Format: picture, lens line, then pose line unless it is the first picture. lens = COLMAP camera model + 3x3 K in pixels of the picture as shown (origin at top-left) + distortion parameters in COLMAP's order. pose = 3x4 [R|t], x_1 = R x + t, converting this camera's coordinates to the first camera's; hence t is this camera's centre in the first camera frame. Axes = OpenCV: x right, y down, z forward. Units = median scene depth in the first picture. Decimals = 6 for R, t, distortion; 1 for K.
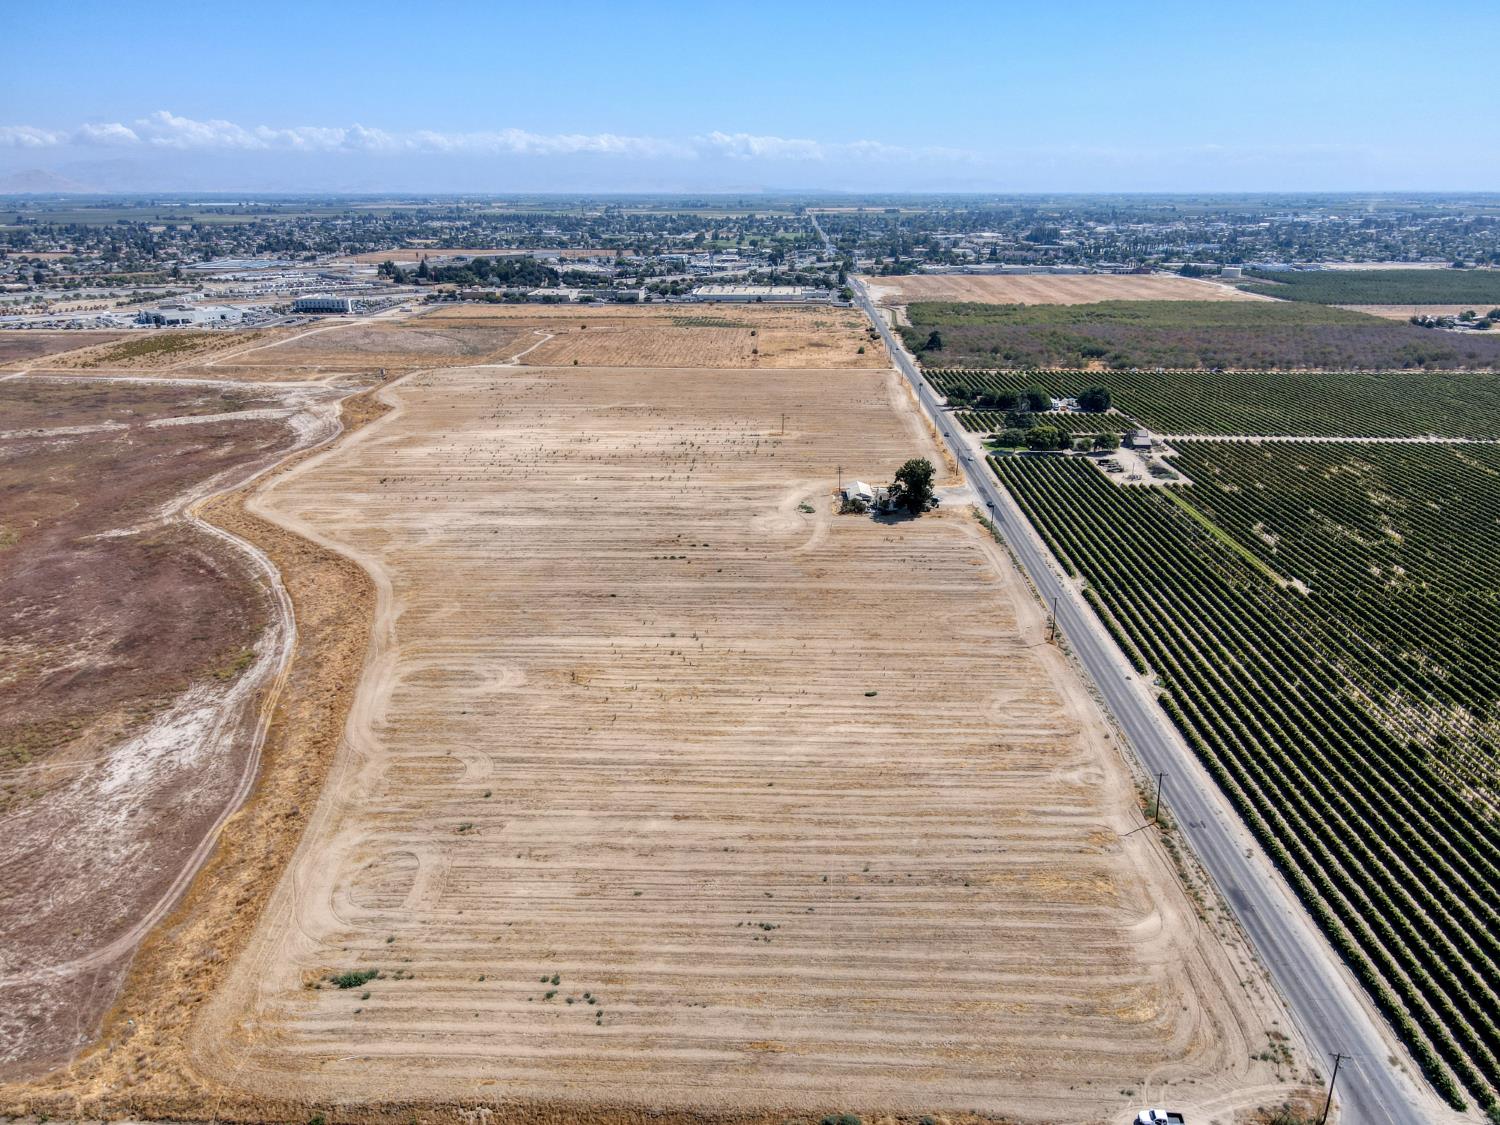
lens RADIAL K [[1100.5, 0, 750.3], [0, 1100.5, 570.7], [0, 0, 1]] dist [0.010717, 0.012597]
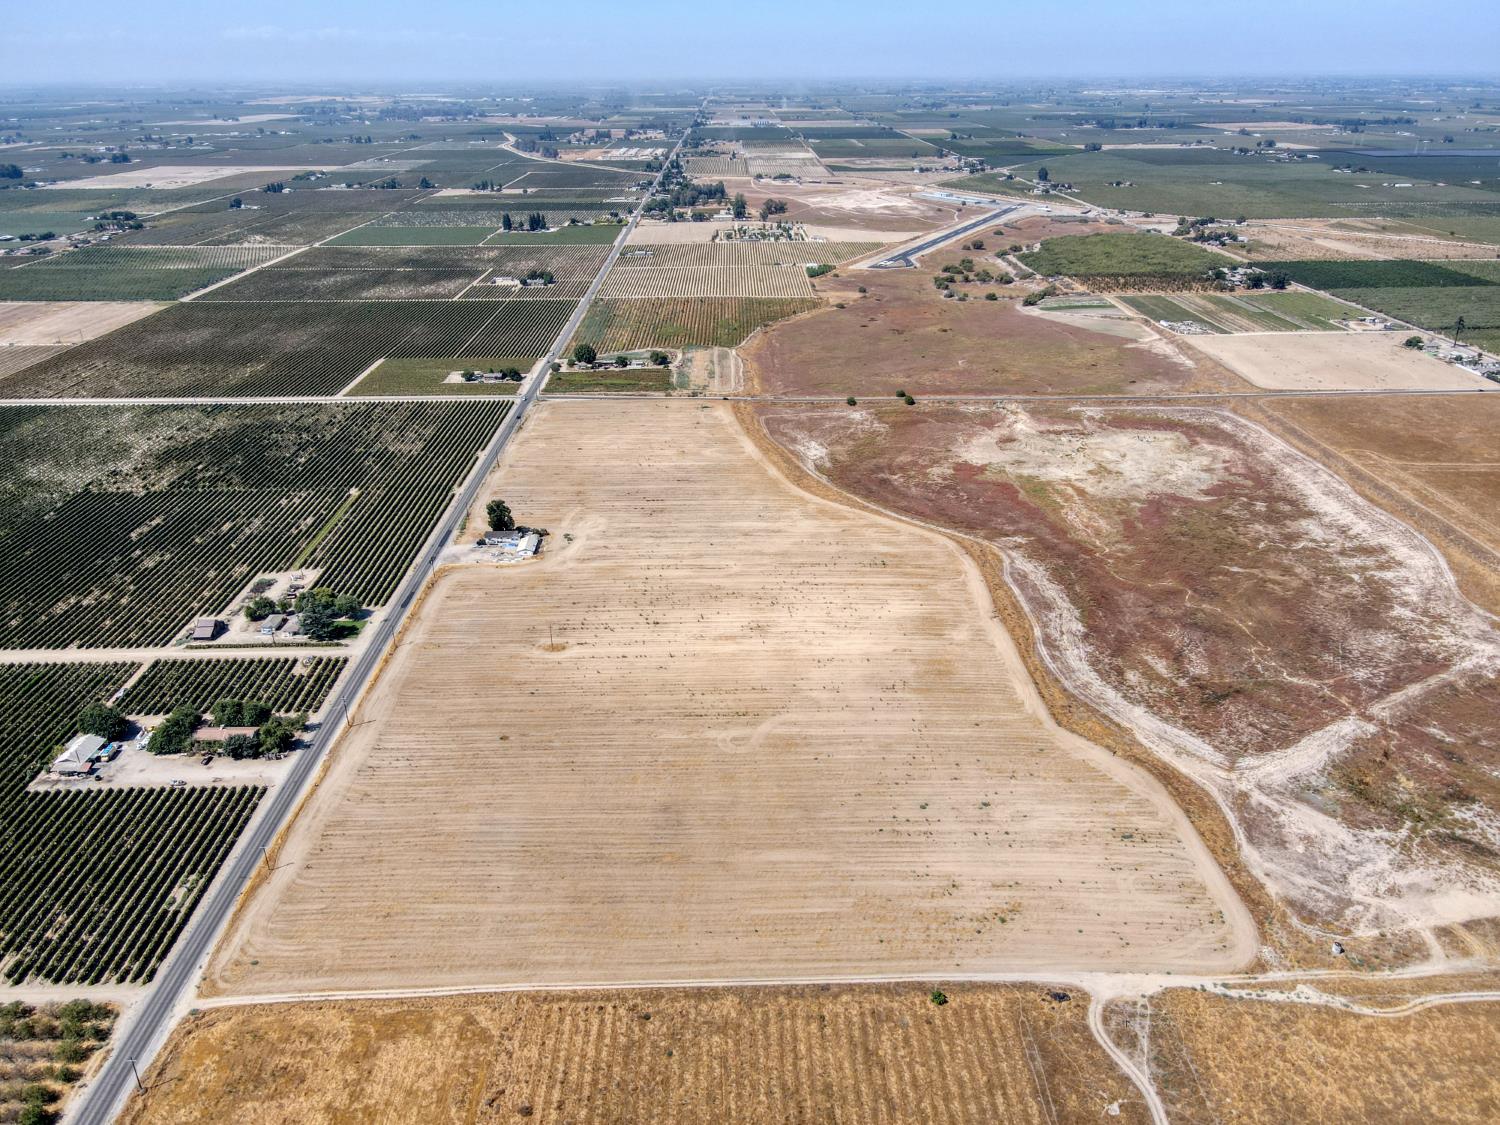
lens RADIAL K [[1100.5, 0, 752.7], [0, 1100.5, 562.1], [0, 0, 1]] dist [0.010717, 0.012597]
pose [[-0.998566, 0.029117, -0.044922, -0.151073], [-0.009844, 0.724963, 0.688718, -1.224316], [0.052620, 0.688172, -0.723637, 2.421364]]
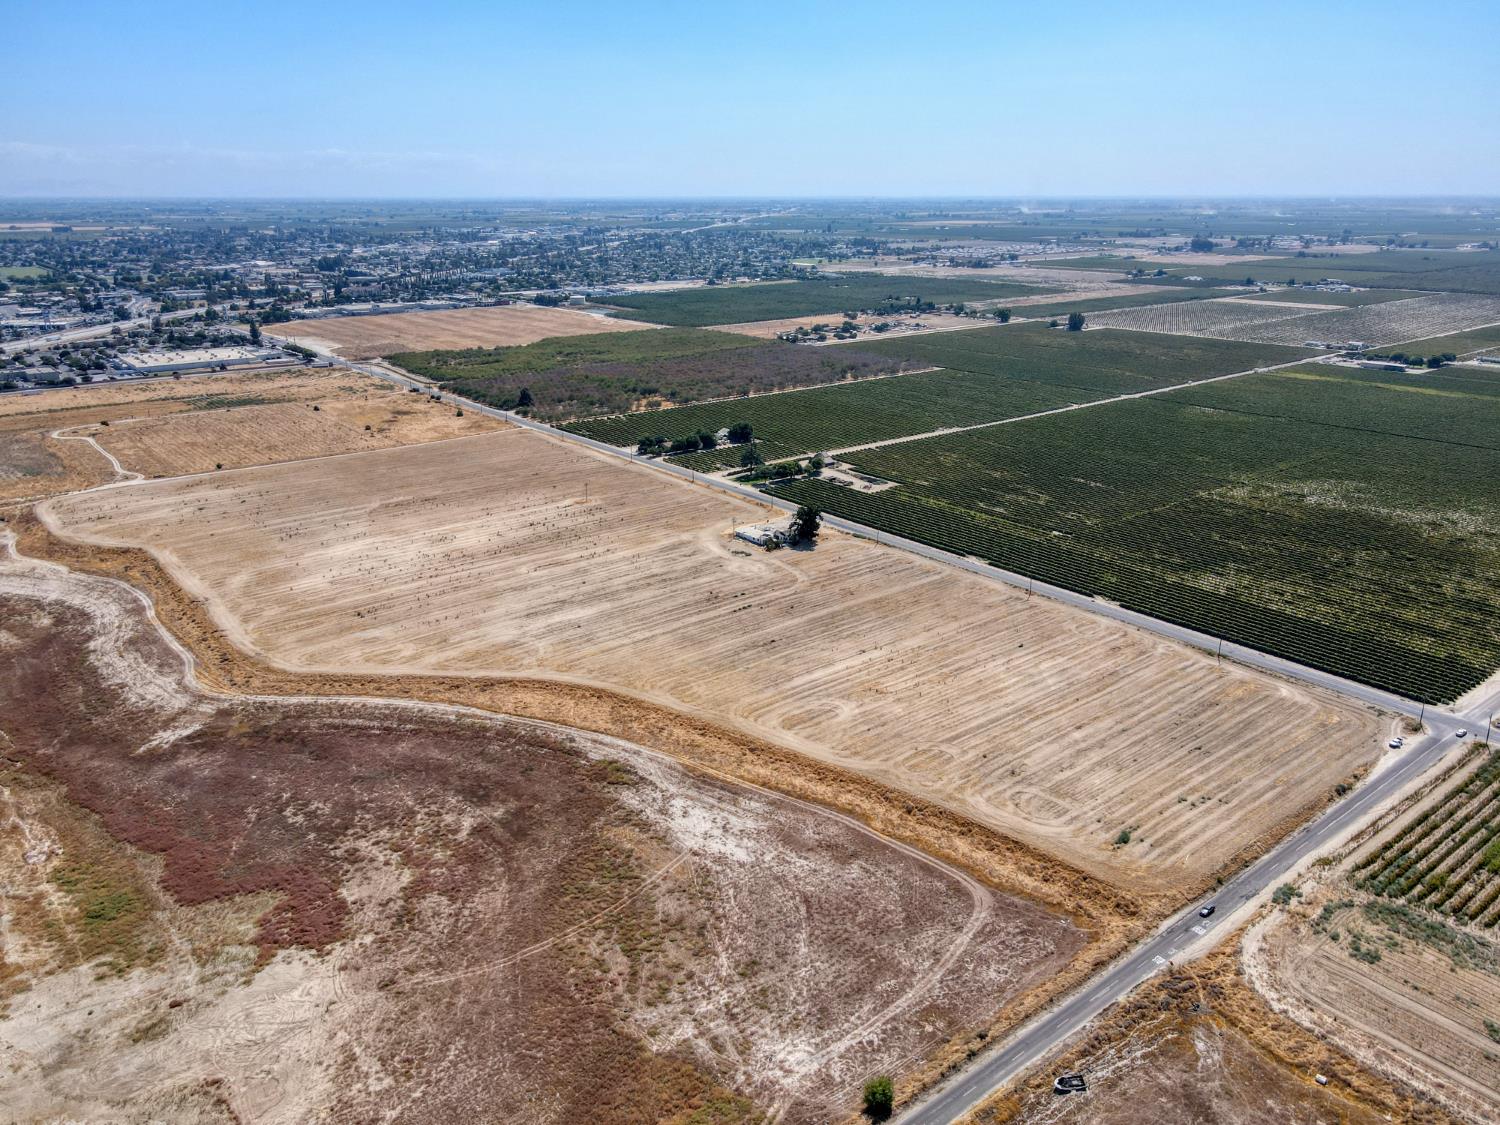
lens RADIAL K [[1100.5, 0, 751.2], [0, 1100.5, 561.6], [0, 0, 1]] dist [0.010717, 0.012597]
pose [[0.754827, -0.211529, 0.620880, -0.855041], [0.217313, 0.973761, 0.067557, -0.150123], [-0.618879, 0.083931, 0.780989, -0.030938]]
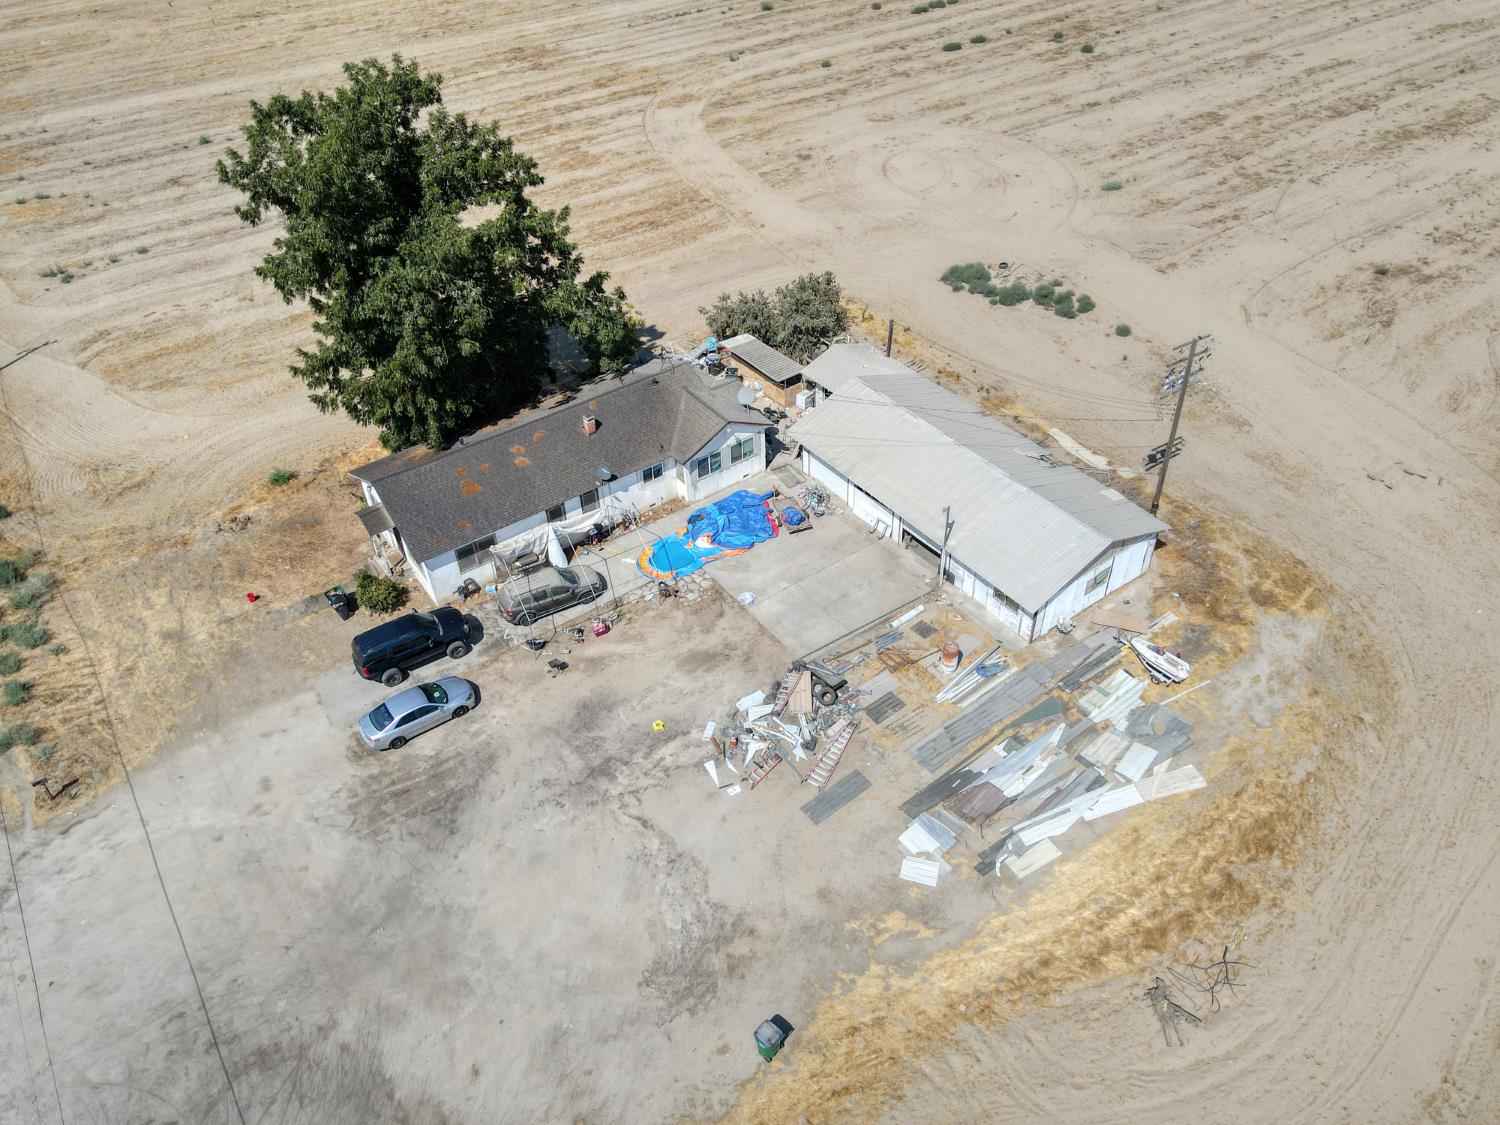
lens RADIAL K [[1100.5, 0, 746.7], [0, 1100.5, 564.2], [0, 0, 1]] dist [0.010717, 0.012597]
pose [[-0.802302, 0.411169, -0.432727, 0.211666], [-0.169363, 0.538343, 0.825532, -0.200673], [0.572388, 0.735614, -0.362277, 1.218338]]
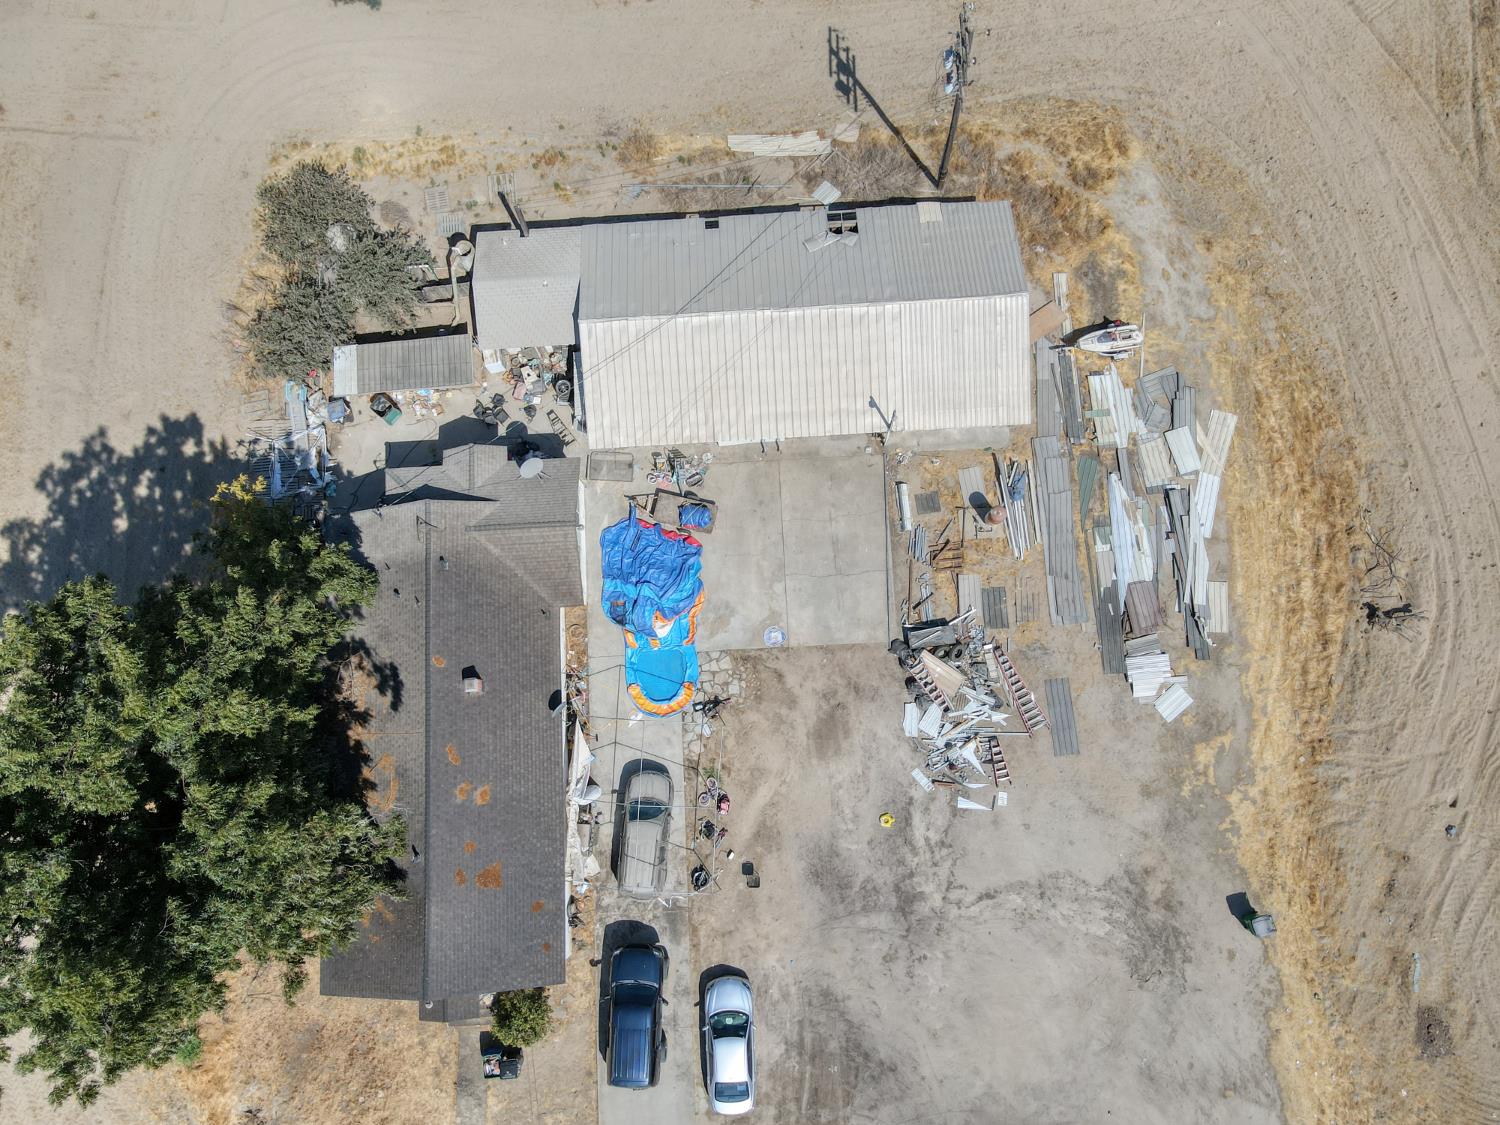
lens RADIAL K [[1100.5, 0, 747.8], [0, 1100.5, 565.3], [0, 0, 1]] dist [0.010717, 0.012597]
pose [[0.064101, 0.985632, -0.156269, 0.158680], [-0.307881, 0.168485, 0.936388, -0.194978], [0.949263, -0.011911, 0.314257, 1.121149]]
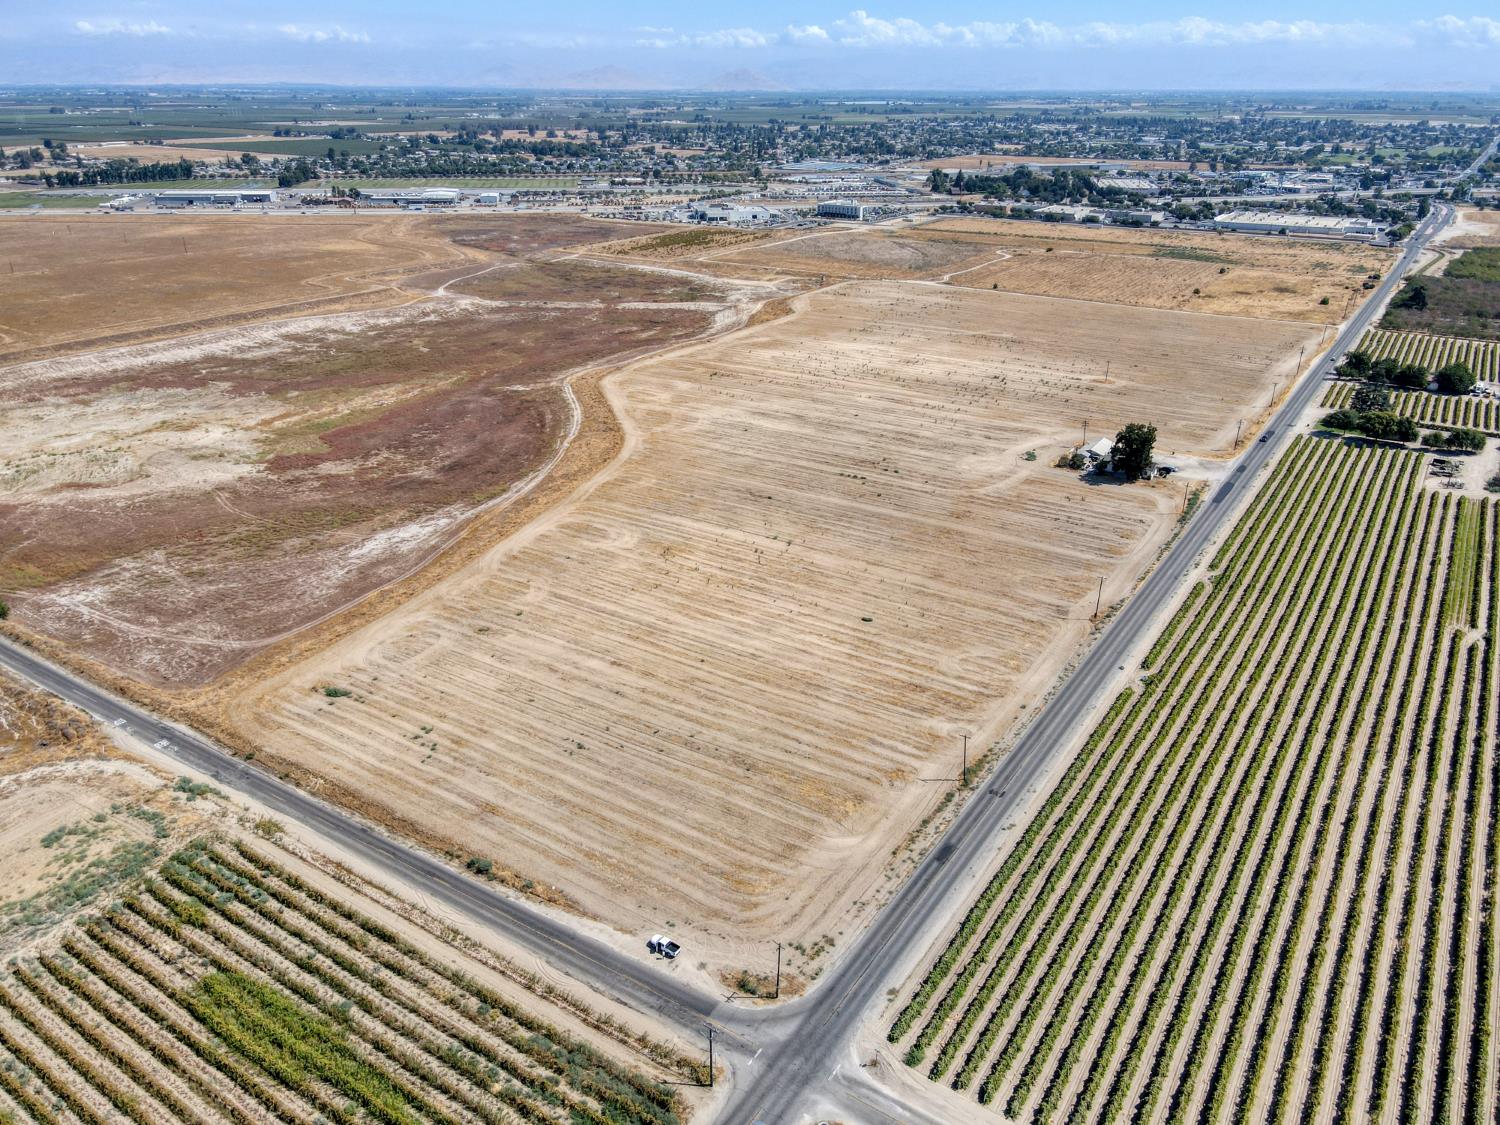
lens RADIAL K [[1100.5, 0, 745.5], [0, 1100.5, 562.8], [0, 0, 1]] dist [0.010717, 0.012597]
pose [[0.854027, 0.212277, -0.474949, 0.375248], [-0.176159, 0.977030, 0.119921, -0.040292], [0.489496, -0.018749, 0.871804, -0.020478]]
